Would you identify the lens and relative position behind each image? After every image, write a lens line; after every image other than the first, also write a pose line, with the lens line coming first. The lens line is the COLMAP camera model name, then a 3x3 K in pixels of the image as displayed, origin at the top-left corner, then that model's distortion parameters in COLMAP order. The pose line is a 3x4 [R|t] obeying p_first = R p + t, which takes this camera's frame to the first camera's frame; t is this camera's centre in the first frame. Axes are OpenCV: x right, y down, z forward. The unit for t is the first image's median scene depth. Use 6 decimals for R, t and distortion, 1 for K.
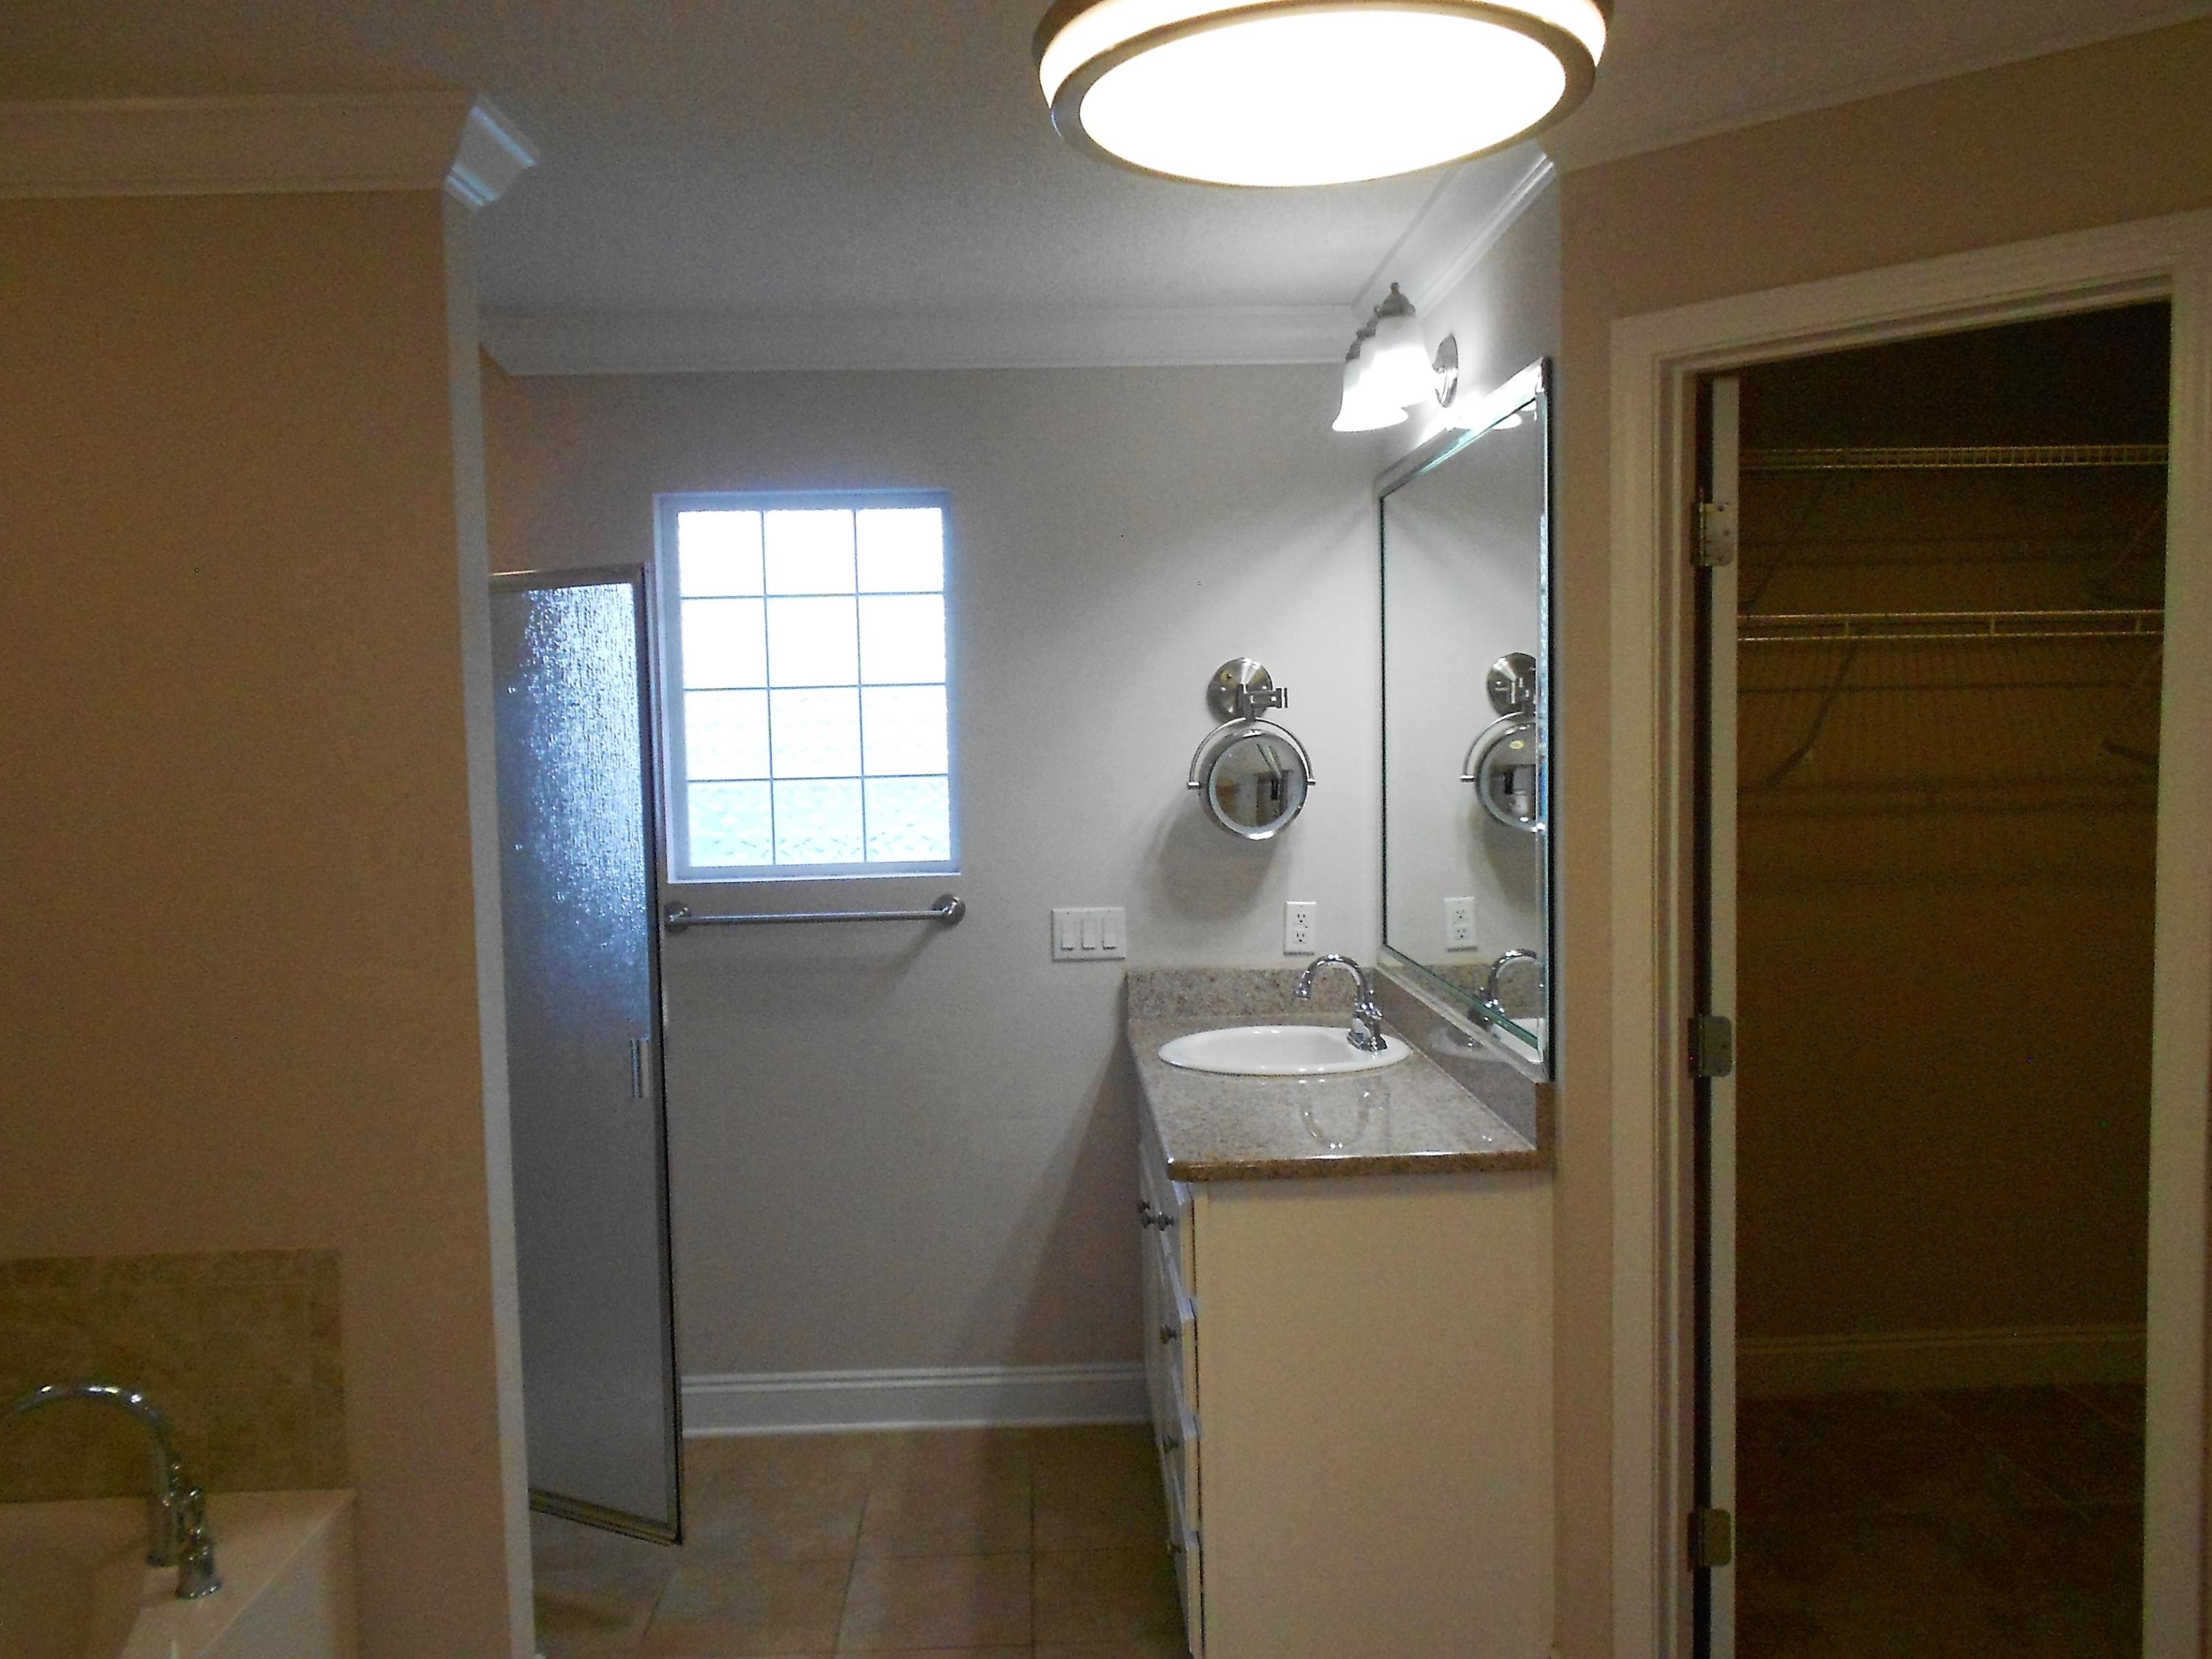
lens RADIAL K [[1720.2, 0, 1098.6], [0, 1720.2, 851.9], [0, 0, 1]] dist [-0.014414, 0.007302]
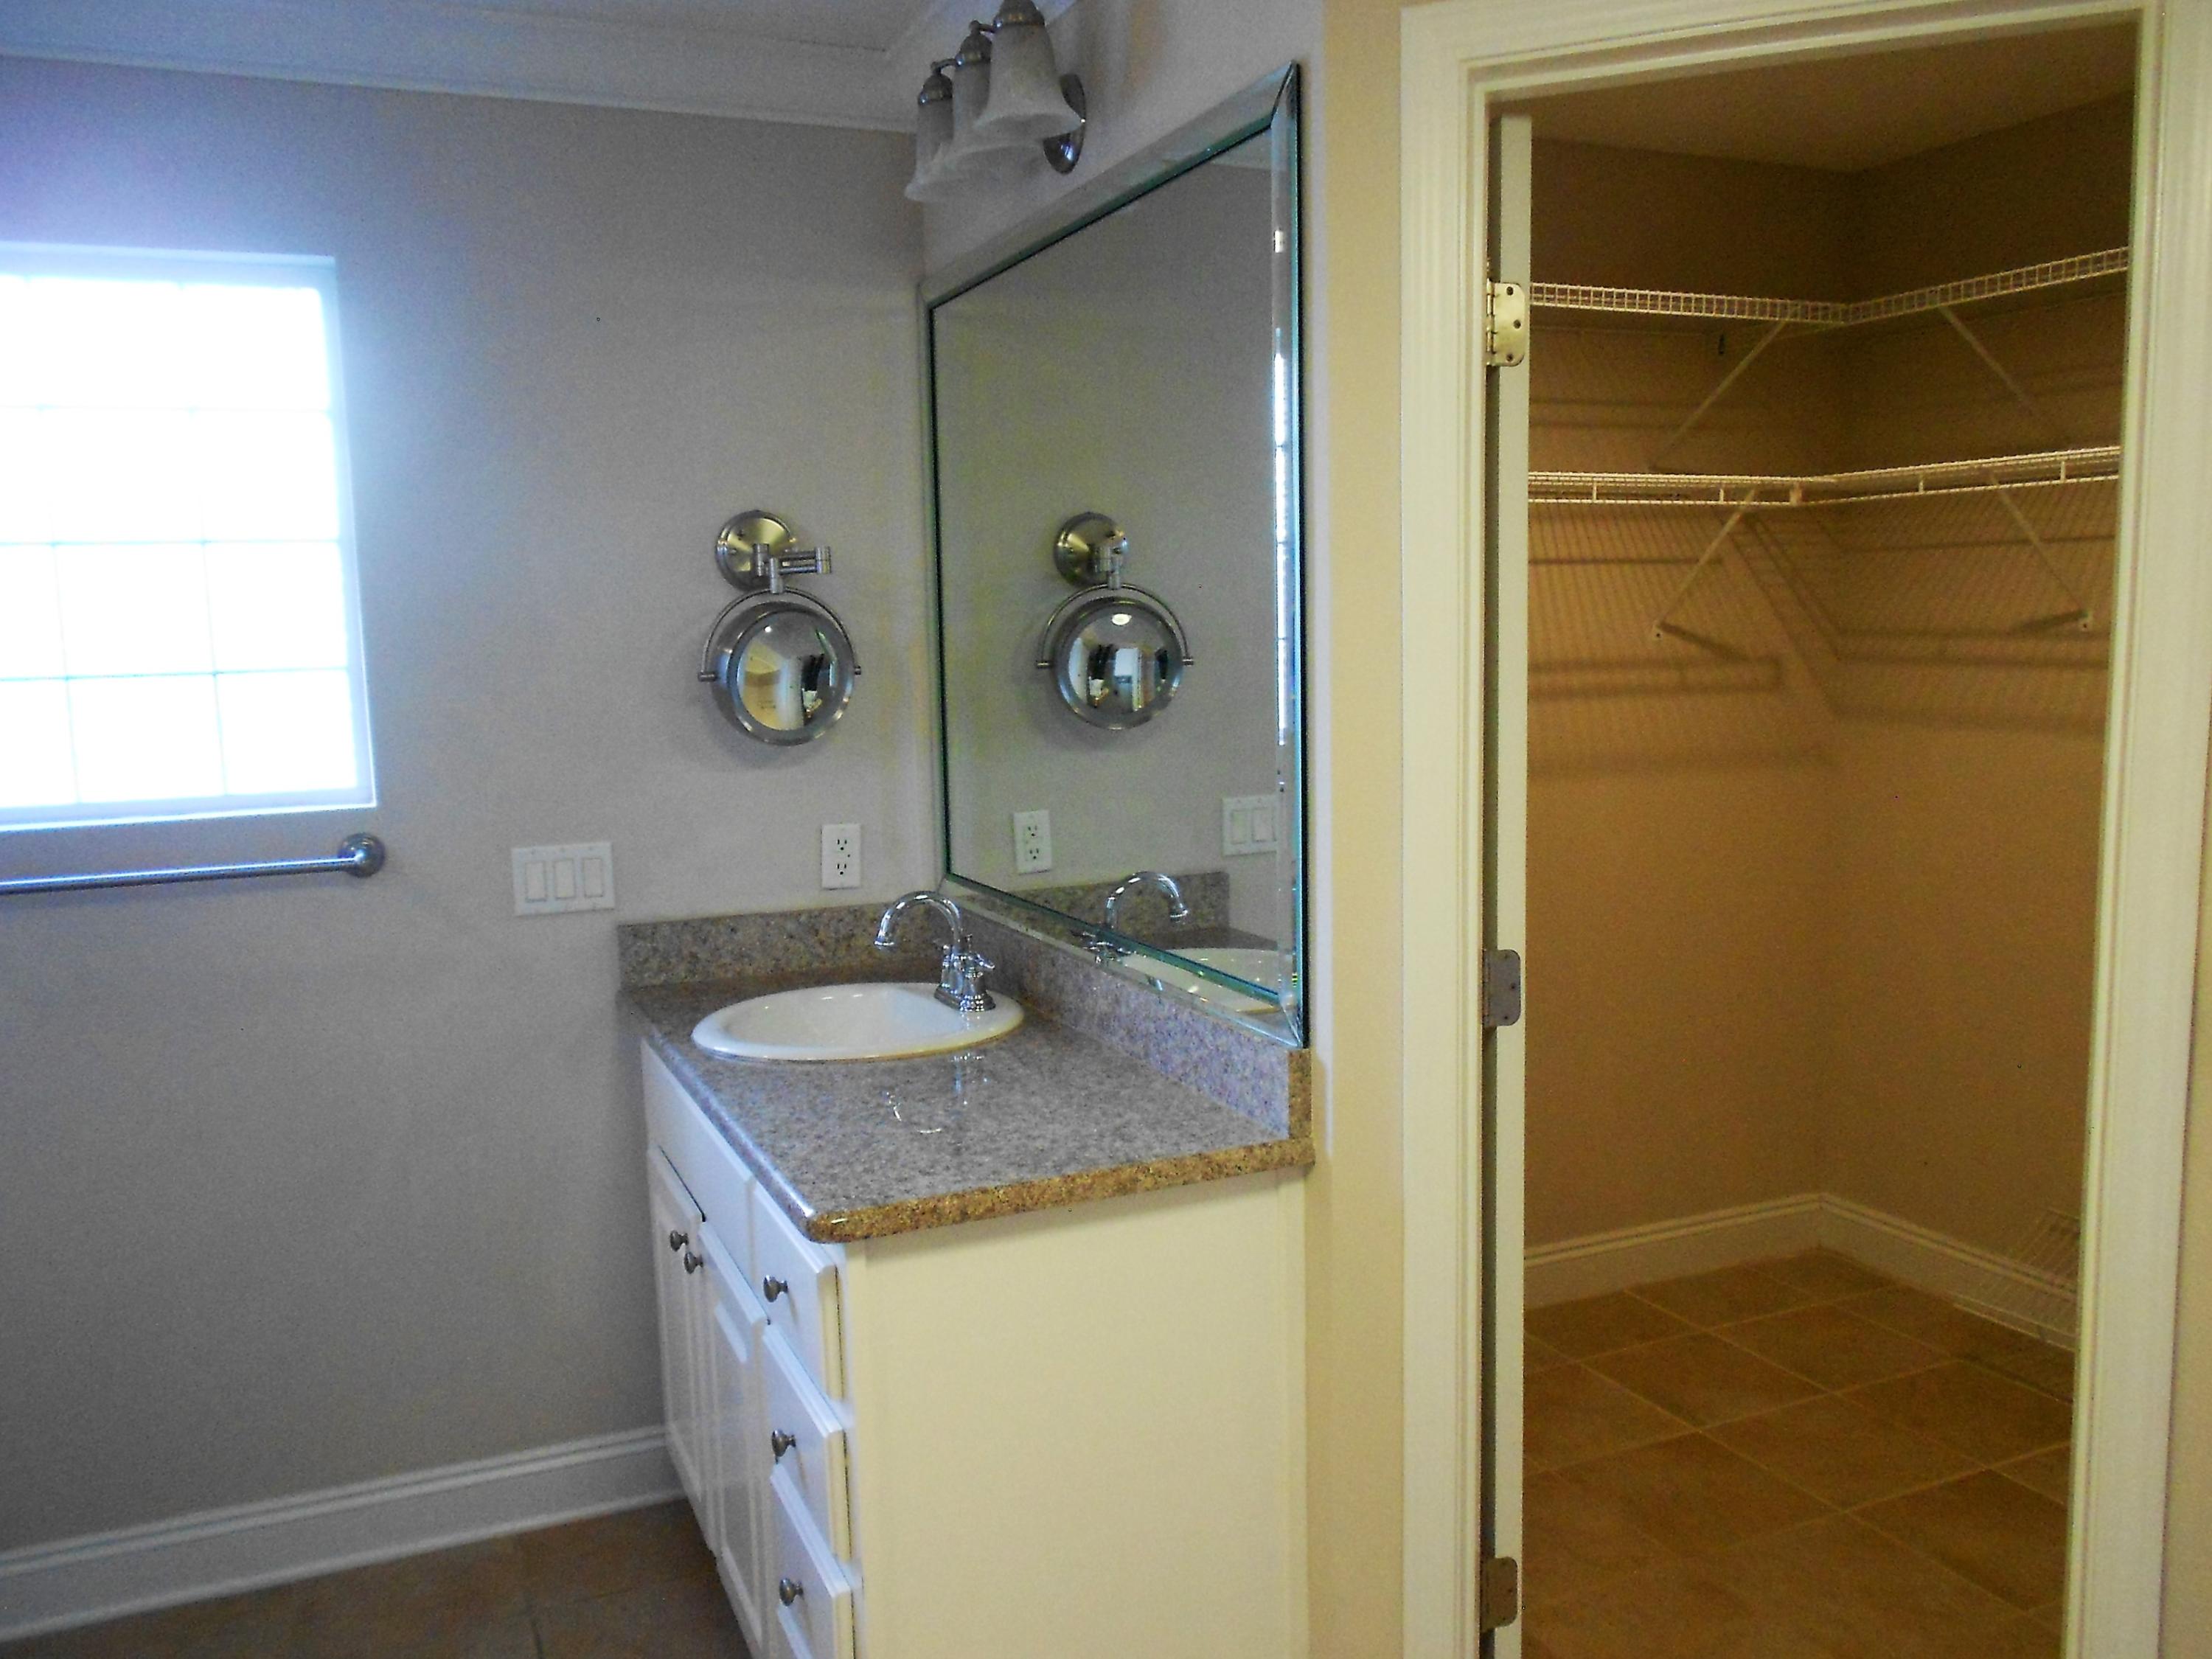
lens RADIAL K [[1720.2, 0, 1098.6], [0, 1720.2, 851.9], [0, 0, 1]] dist [-0.014414, 0.007302]
pose [[0.929631, -0.047809, 0.365378, -0.064602], [0.029409, 0.998011, 0.055761, 0.000980], [-0.367317, -0.041092, 0.929188, 0.226145]]
